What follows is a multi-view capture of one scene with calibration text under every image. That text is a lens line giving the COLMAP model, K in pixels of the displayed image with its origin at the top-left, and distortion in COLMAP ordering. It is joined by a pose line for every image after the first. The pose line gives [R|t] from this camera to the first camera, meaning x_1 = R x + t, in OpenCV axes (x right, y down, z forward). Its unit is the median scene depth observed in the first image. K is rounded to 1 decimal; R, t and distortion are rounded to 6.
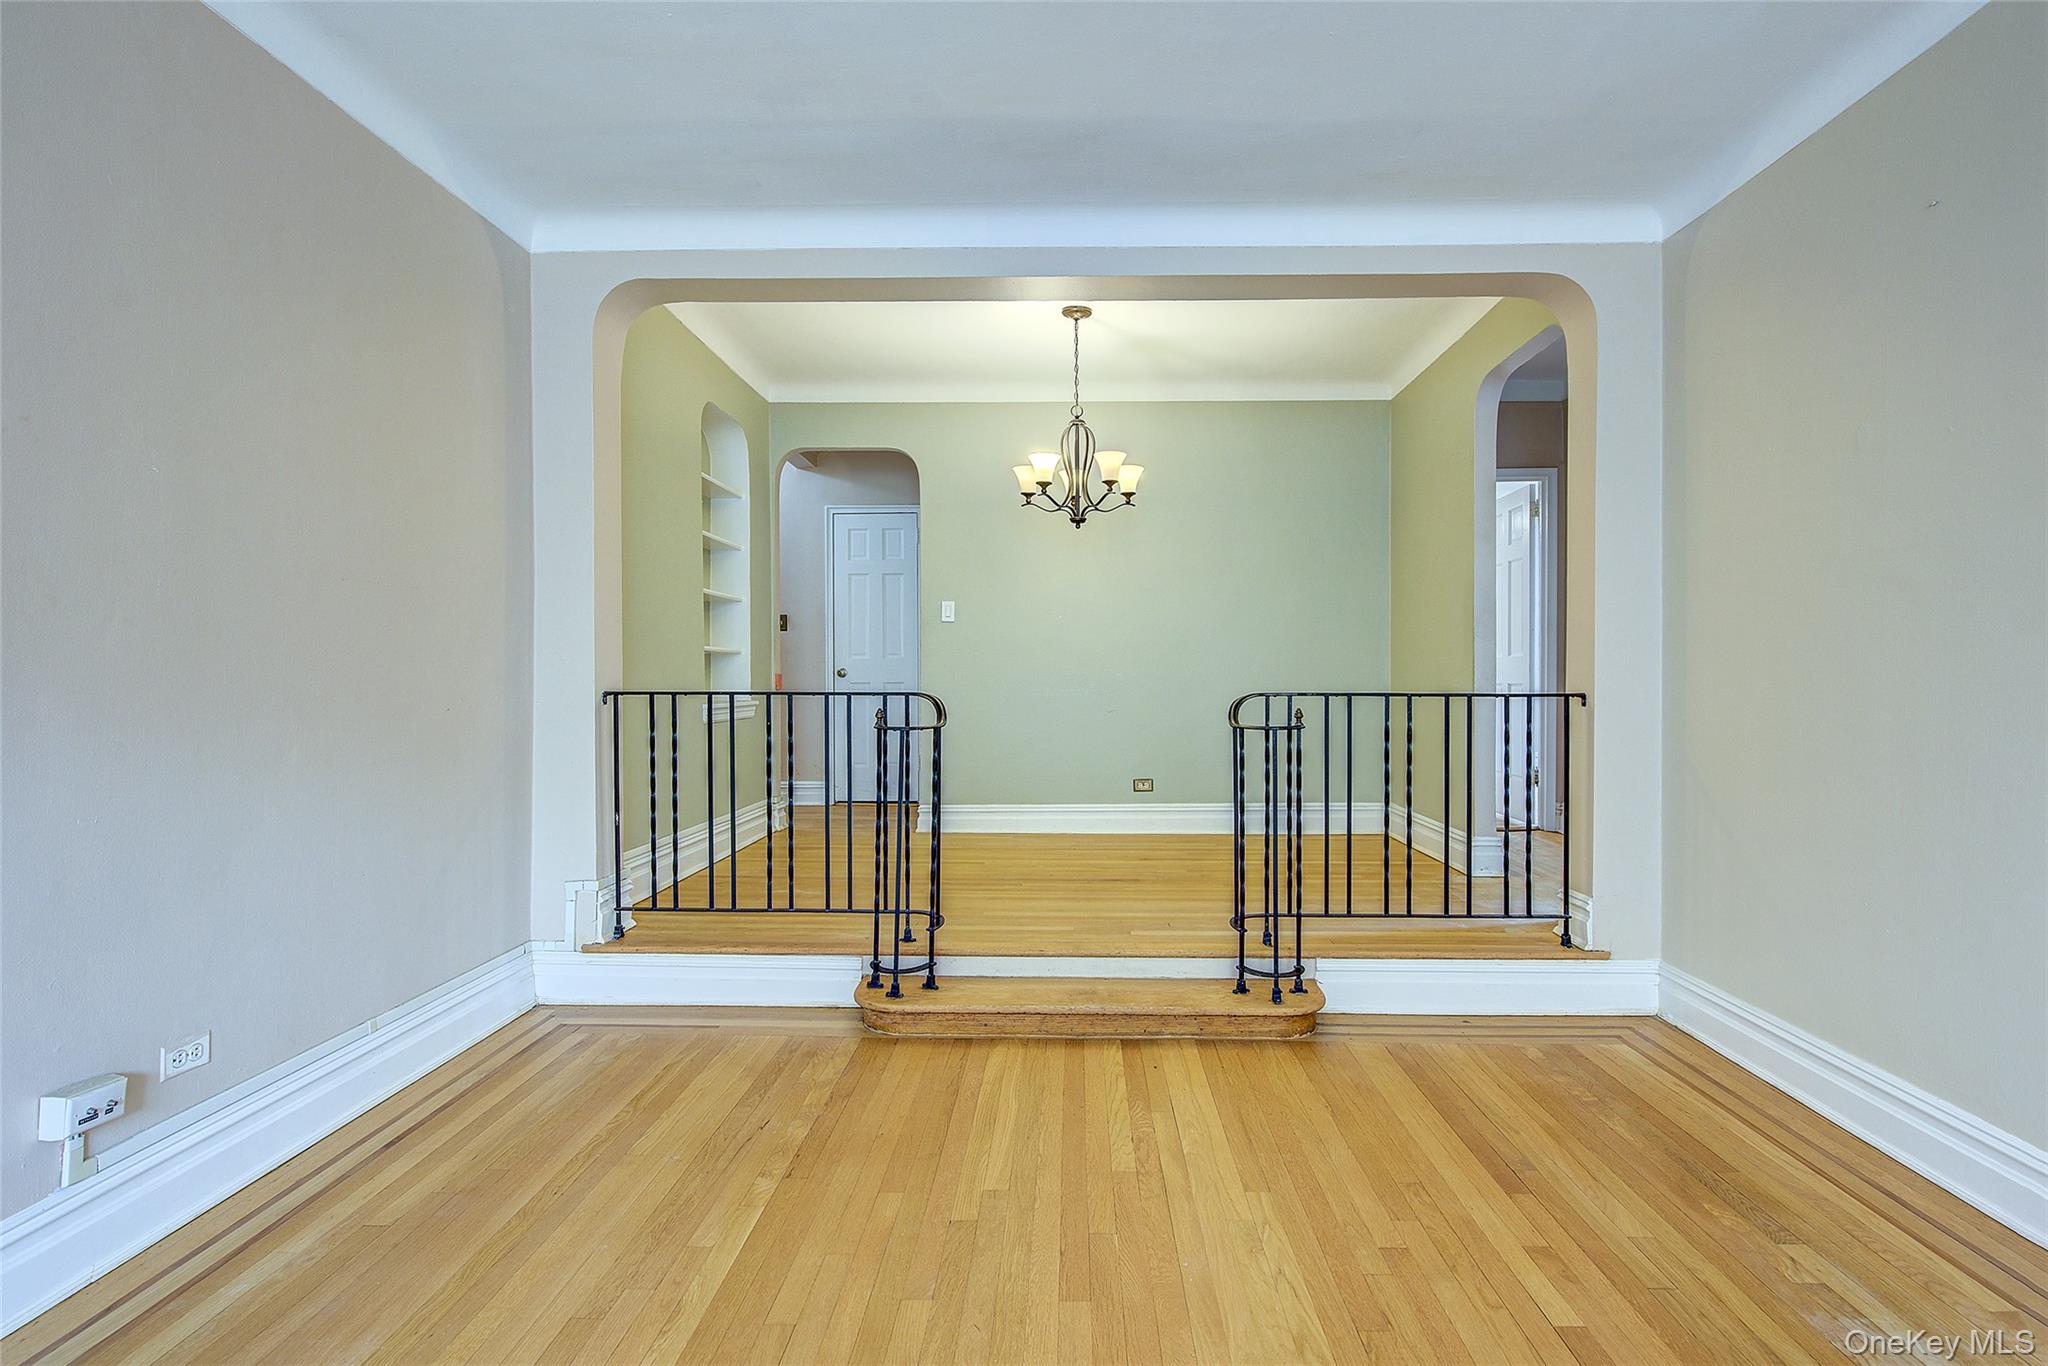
lens RADIAL K [[1003.0, 0, 1052.7], [0, 1003.0, 679.8], [0, 0, 1]] dist [-0.002714, -0.000484]
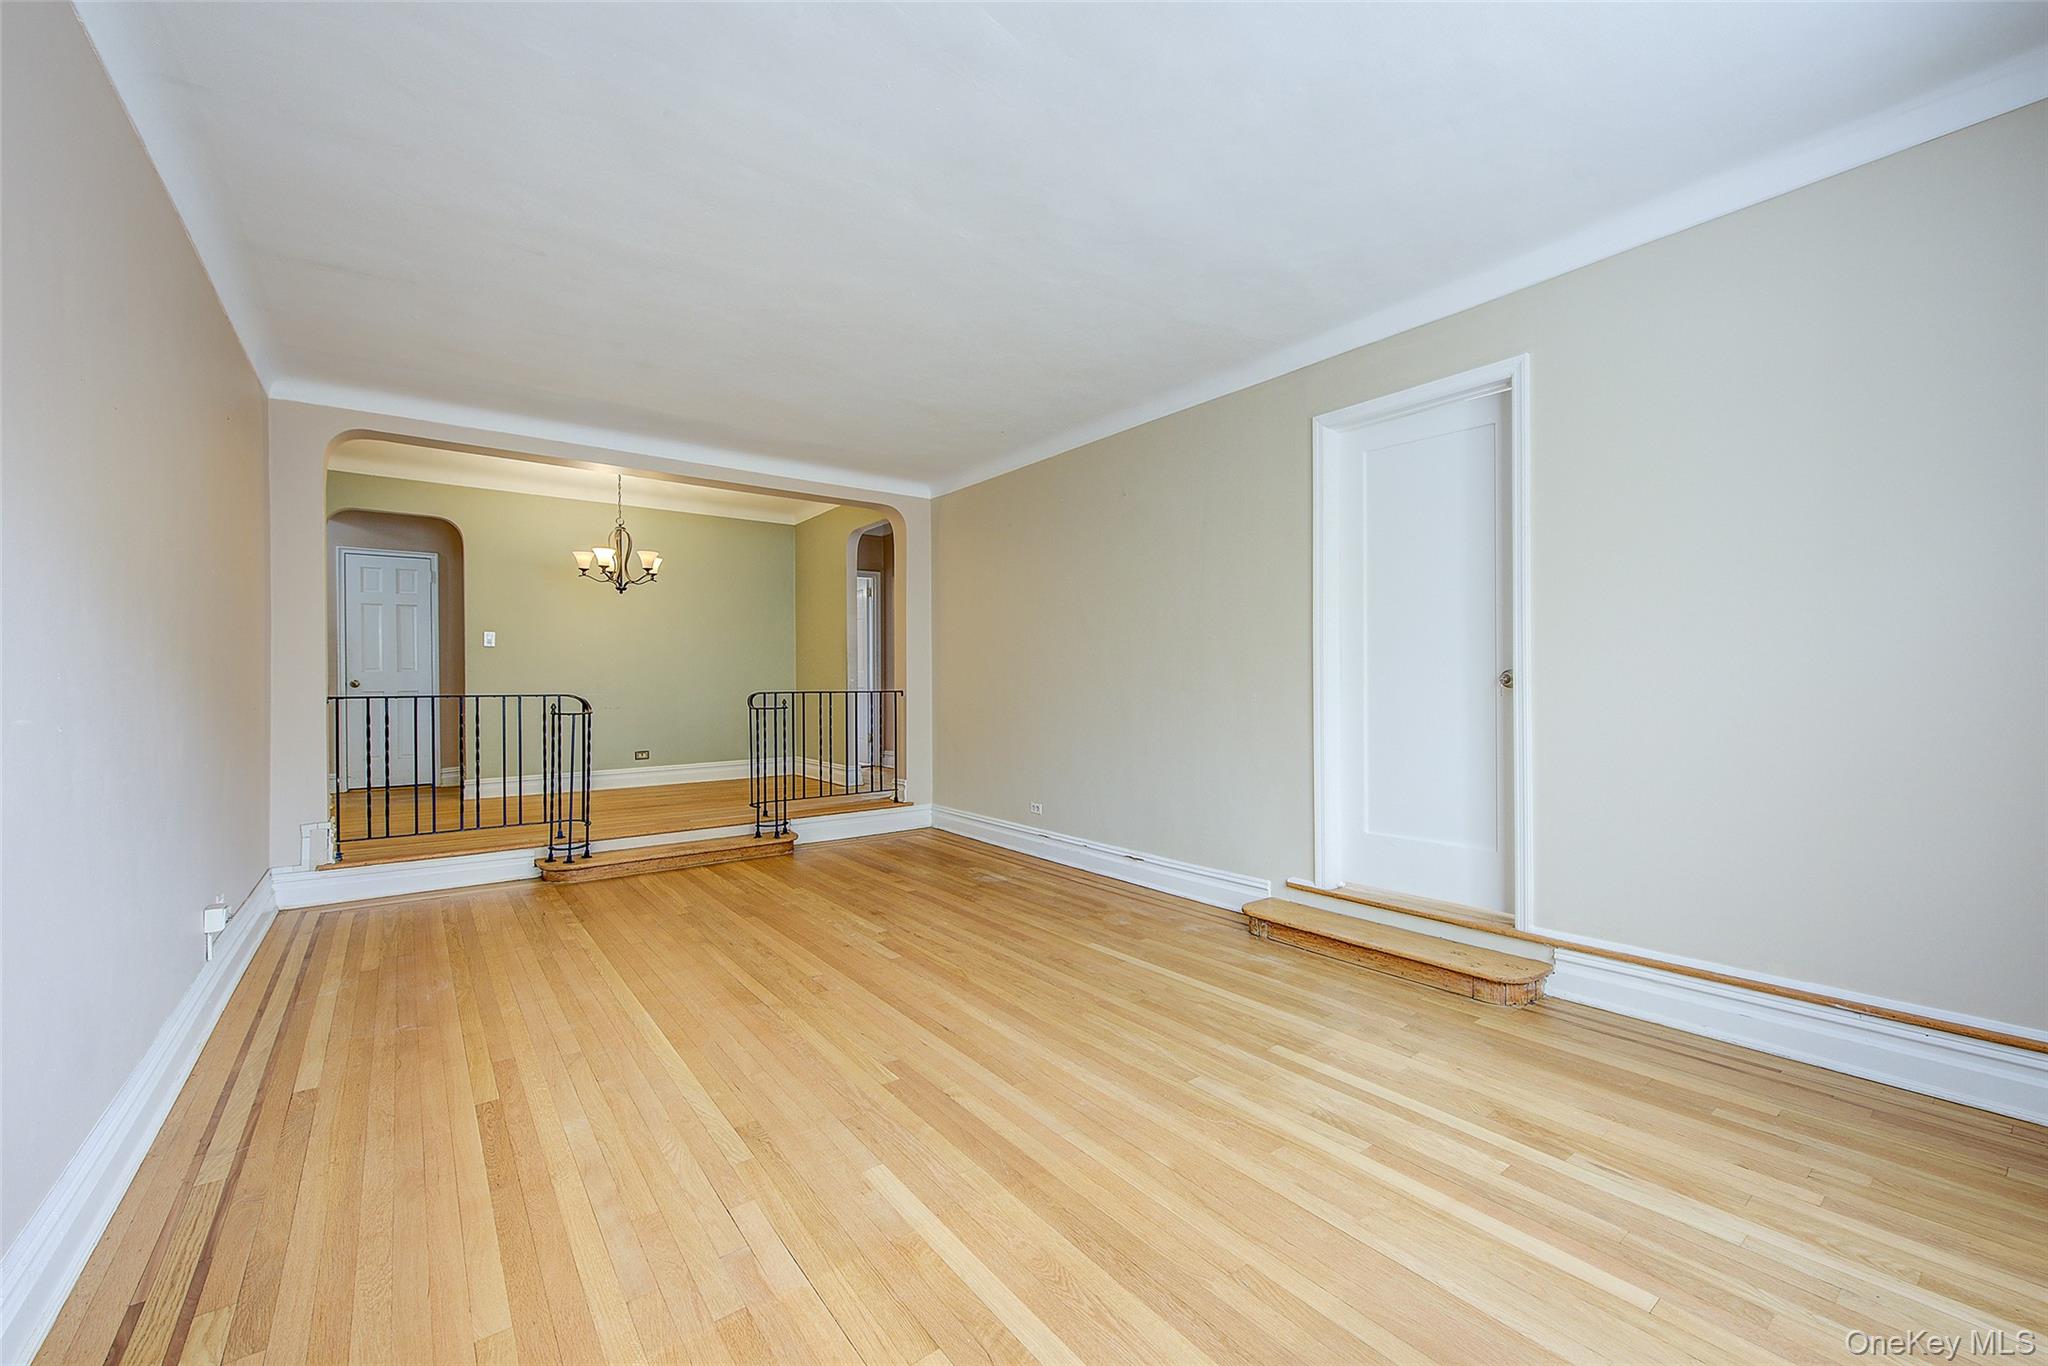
lens RADIAL K [[814.1, 0, 1029.9], [0, 814.1, 683.0], [0, 0, 1]] dist [0.002138, -0.000656]
pose [[0.780113, -0.005210, 0.625617, -0.408144], [0.008289, 0.999964, -0.002008, 0.002530], [-0.625584, 0.006752, 0.780128, -0.635838]]
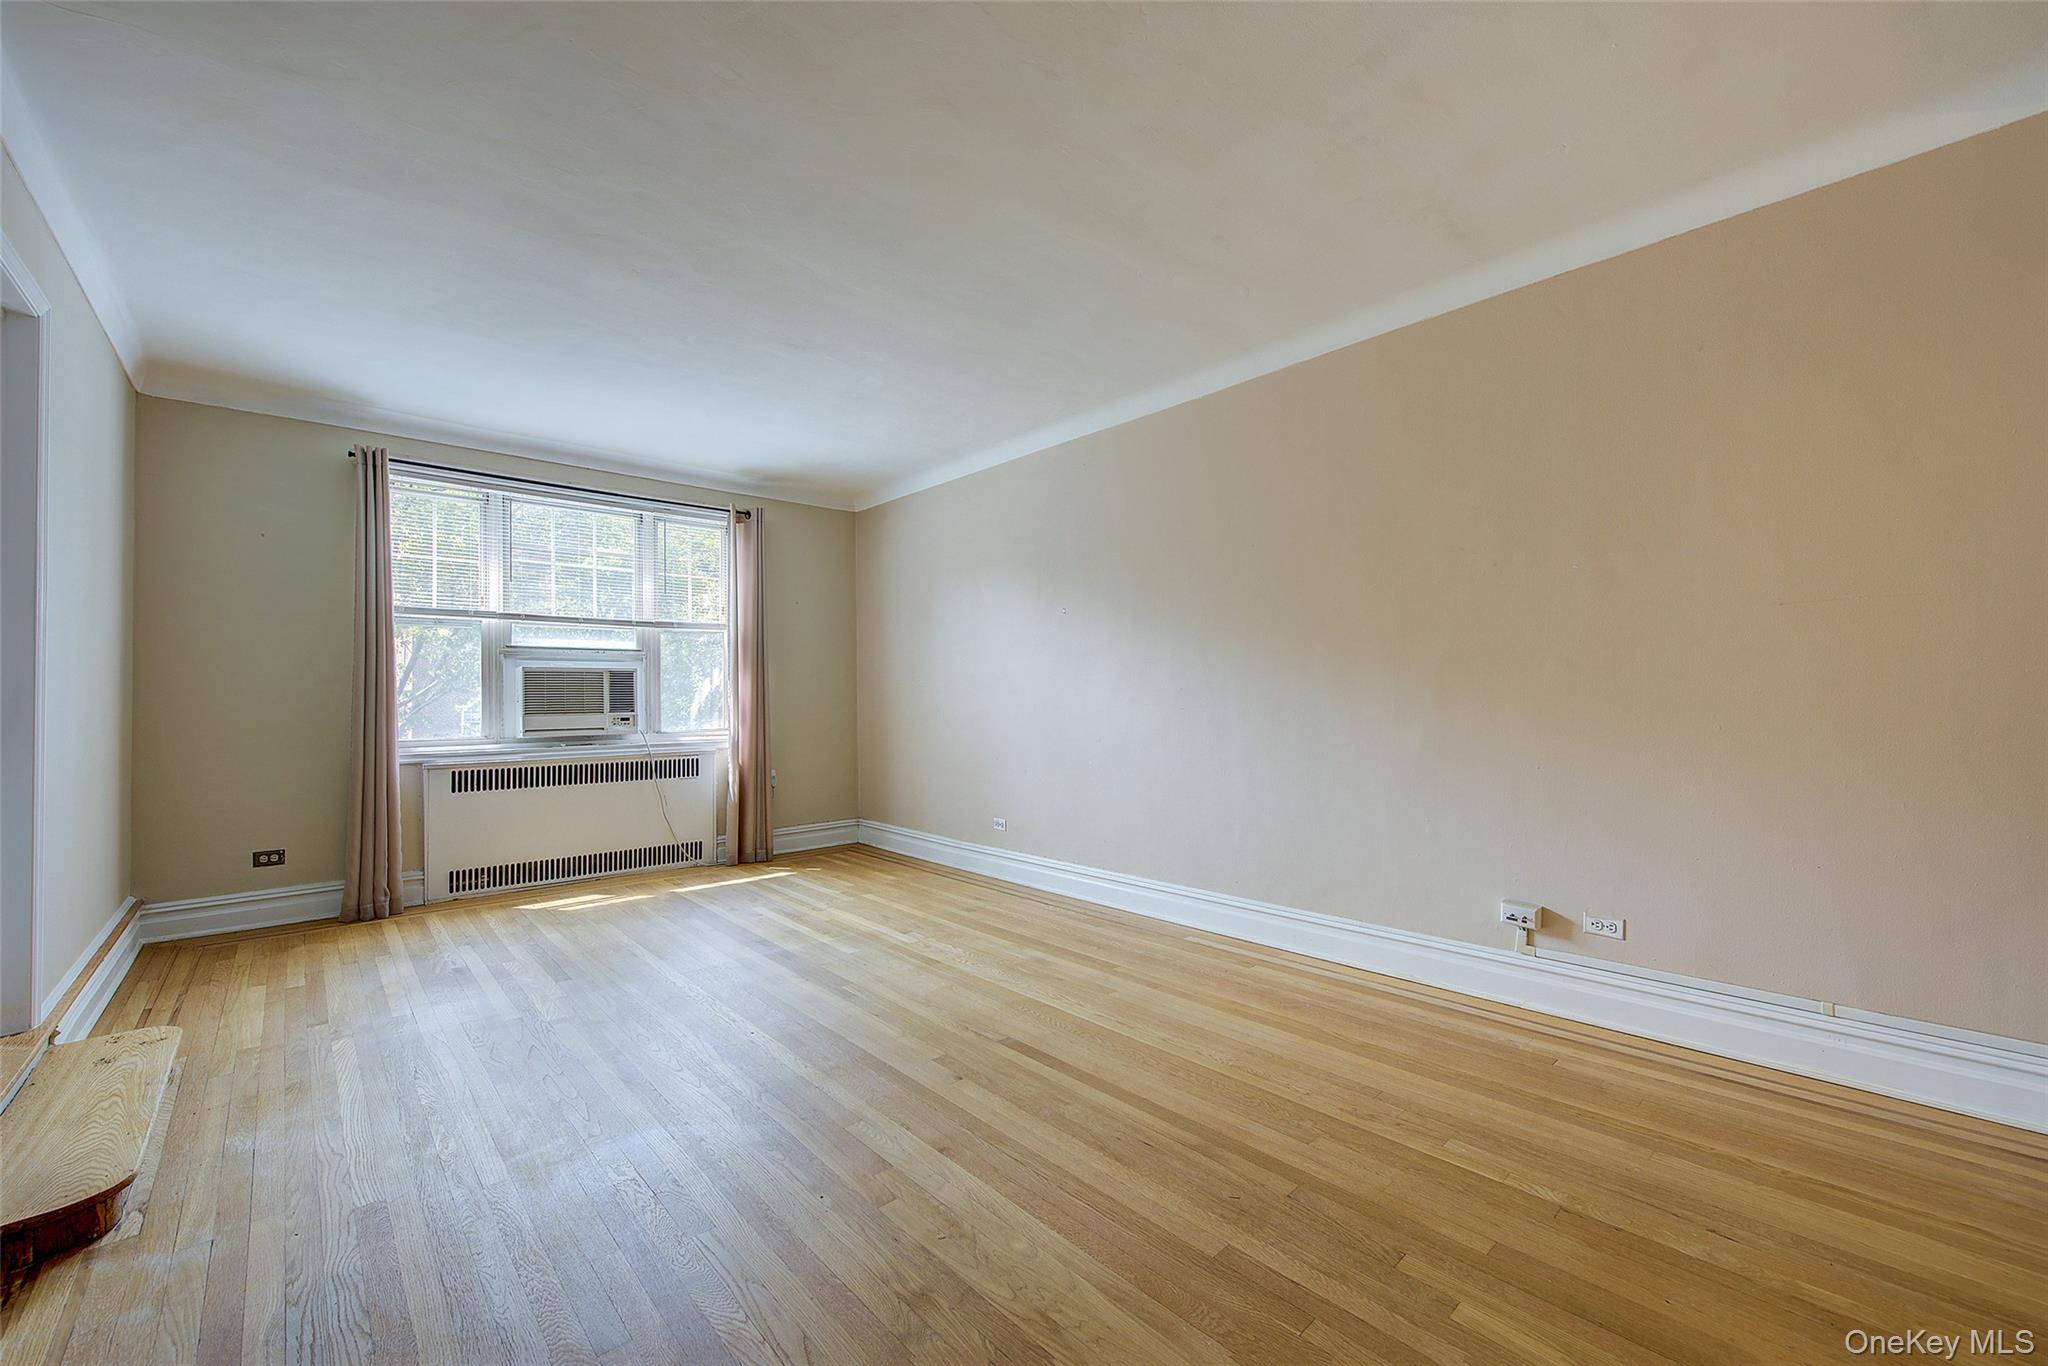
lens RADIAL K [[814.1, 0, 1029.9], [0, 814.1, 683.0], [0, 0, 1]] dist [0.002138, -0.000656]
pose [[-0.722176, 0.000339, -0.691709, 0.438924], [0.007901, 0.999939, -0.007759, -0.006260], [0.691664, -0.011069, -0.722135, 0.823921]]
